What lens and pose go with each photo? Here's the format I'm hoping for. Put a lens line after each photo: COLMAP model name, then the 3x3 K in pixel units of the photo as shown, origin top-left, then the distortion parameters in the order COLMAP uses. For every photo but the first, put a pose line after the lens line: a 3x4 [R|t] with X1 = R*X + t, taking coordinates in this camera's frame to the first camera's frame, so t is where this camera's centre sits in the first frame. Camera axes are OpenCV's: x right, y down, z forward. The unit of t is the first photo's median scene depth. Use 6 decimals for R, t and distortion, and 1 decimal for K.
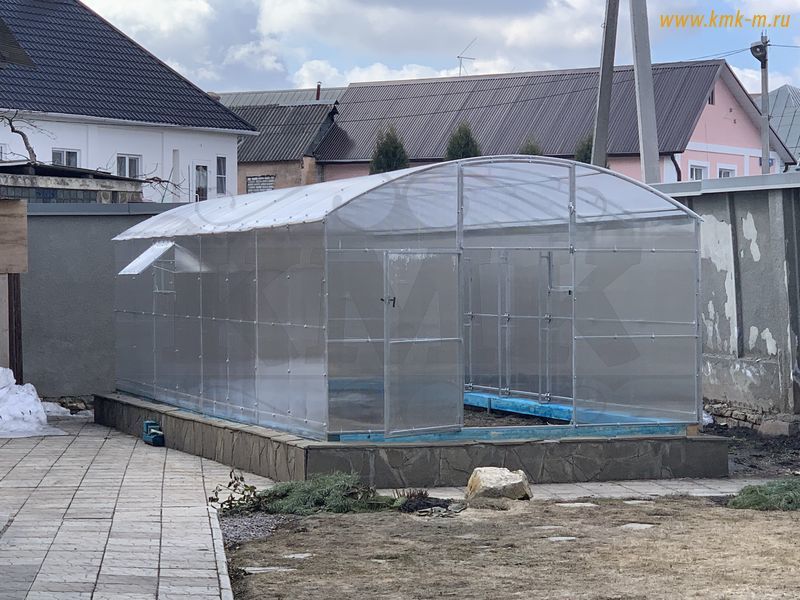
lens RADIAL K [[2139.7, 0, 400.1], [0, 2139.7, 299.7], [0, 0, 1]] dist [-0.163857, 0.000000]
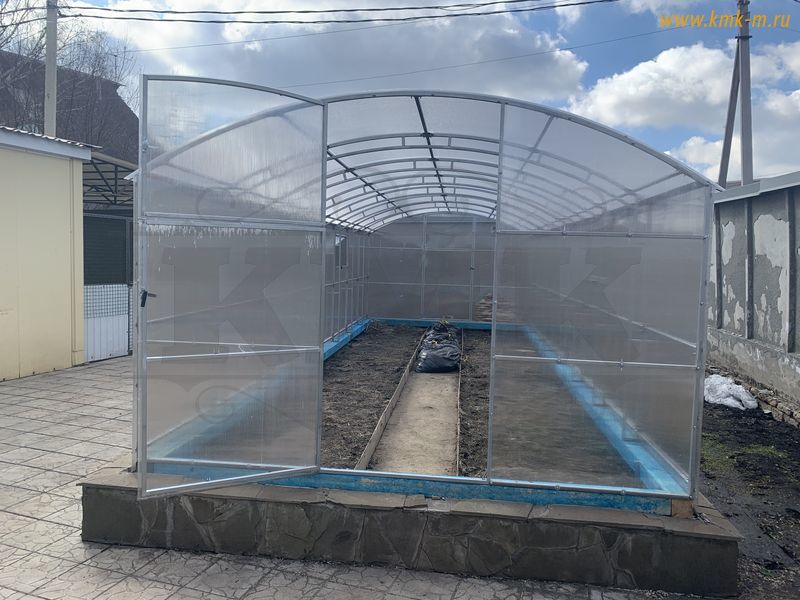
lens RADIAL K [[617.1, 0, 399.9], [0, 617.1, 296.4], [0, 0, 1]] dist [0.006310, -0.009529]
pose [[0.909658, 0.057659, -0.411335, 0.108946], [-0.036690, 0.997601, 0.058702, -0.010188], [0.413733, -0.038307, 0.909592, 0.649524]]
